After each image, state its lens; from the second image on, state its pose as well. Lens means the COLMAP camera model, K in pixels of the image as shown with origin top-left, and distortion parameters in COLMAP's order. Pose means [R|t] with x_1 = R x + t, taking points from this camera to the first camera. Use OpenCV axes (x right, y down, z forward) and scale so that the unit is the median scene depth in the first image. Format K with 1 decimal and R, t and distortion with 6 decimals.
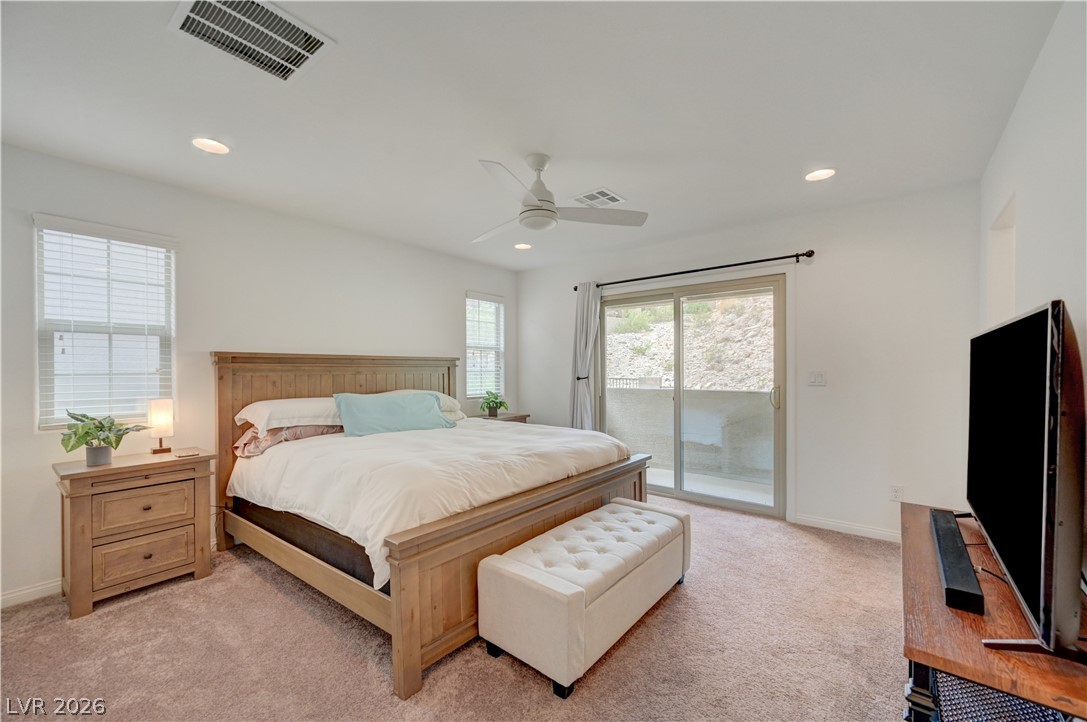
lens RADIAL K [[439.4, 0, 566.4], [0, 439.4, 366.0], [0, 0, 1]] dist [-0.000311, -0.000034]
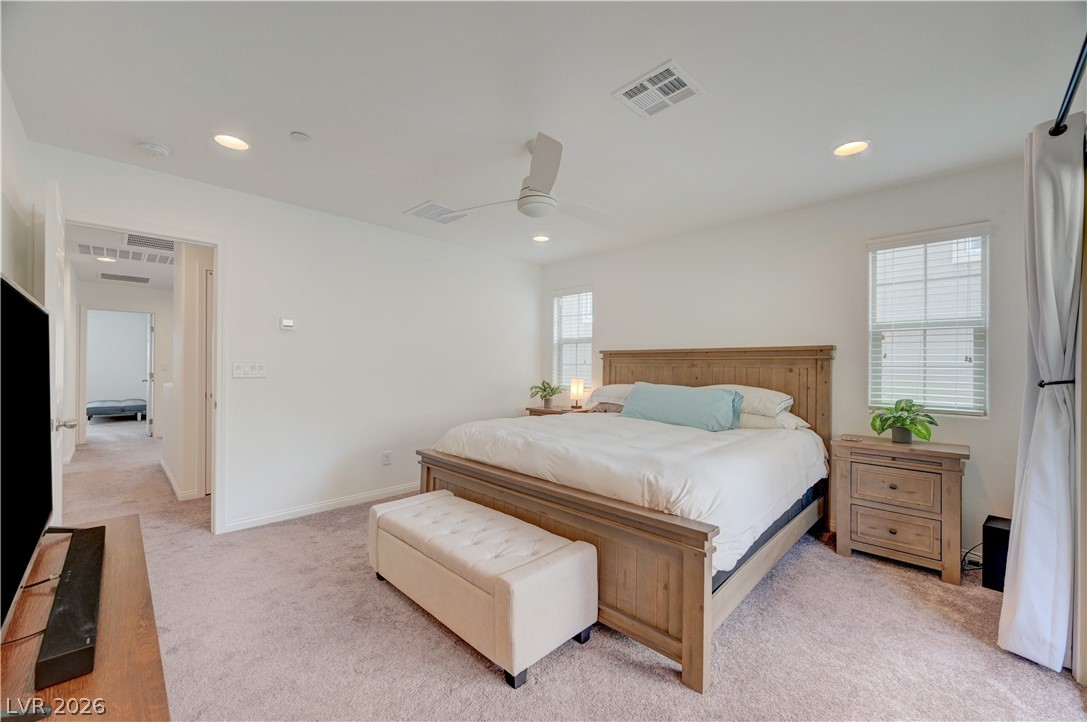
lens RADIAL K [[428.7, 0, 541.8], [0, 428.7, 362.5], [0, 0, 1]] dist [-0.001227, -0.000086]
pose [[-0.145504, 0.000782, -0.989357, 0.463633], [0.008467, 0.999964, -0.000455, 0.005056], [0.989322, -0.008443, -0.145505, 0.593097]]
